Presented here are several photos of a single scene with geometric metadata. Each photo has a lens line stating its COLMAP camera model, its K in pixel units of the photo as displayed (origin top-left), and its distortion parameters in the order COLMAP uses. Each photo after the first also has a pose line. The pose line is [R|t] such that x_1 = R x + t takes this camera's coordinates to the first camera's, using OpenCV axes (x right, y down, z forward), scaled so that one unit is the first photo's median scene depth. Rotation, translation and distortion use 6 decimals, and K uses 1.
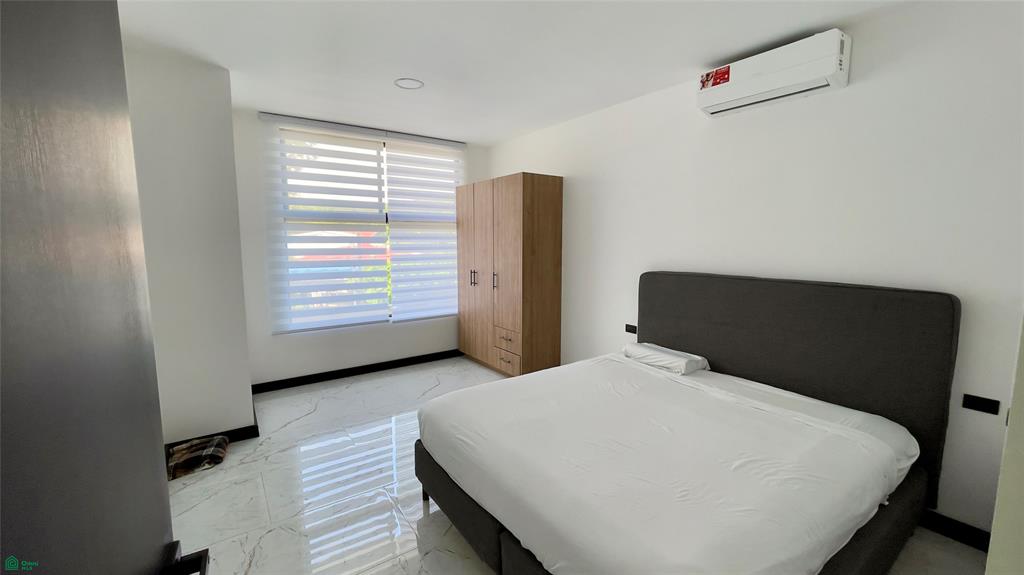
lens RADIAL K [[419.2, 0, 512.0], [0, 419.2, 287.5], [0, 0, 1]] dist [0.002327, 0.000497]
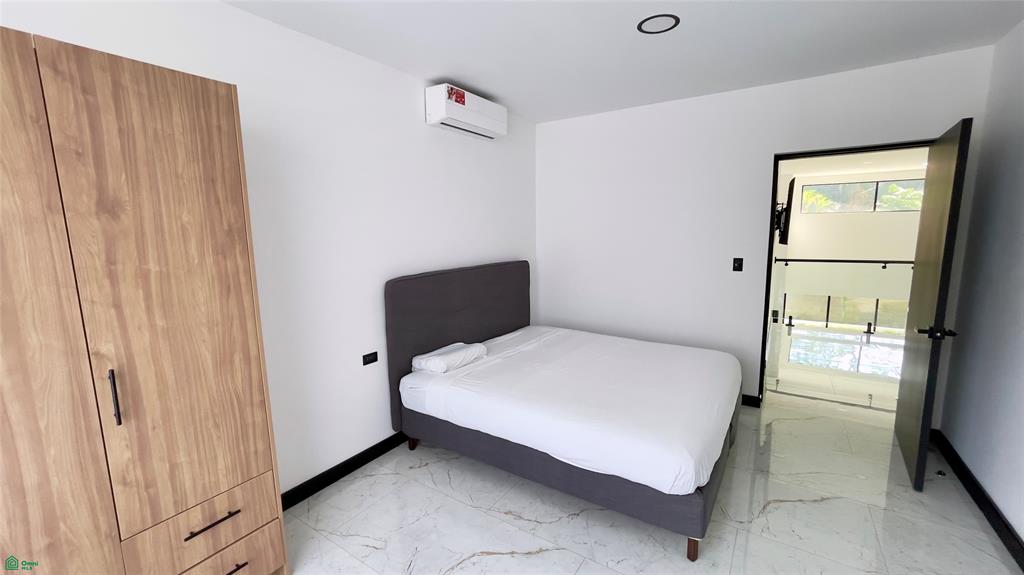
lens RADIAL K [[419.2, 0, 512.0], [0, 419.2, 287.5], [0, 0, 1]] dist [0.002327, 0.000497]
pose [[-0.366012, -0.124223, 0.922282, -0.616598], [0.130486, 0.974410, 0.183029, -0.164958], [-0.921416, 0.187336, -0.340437, 1.219143]]
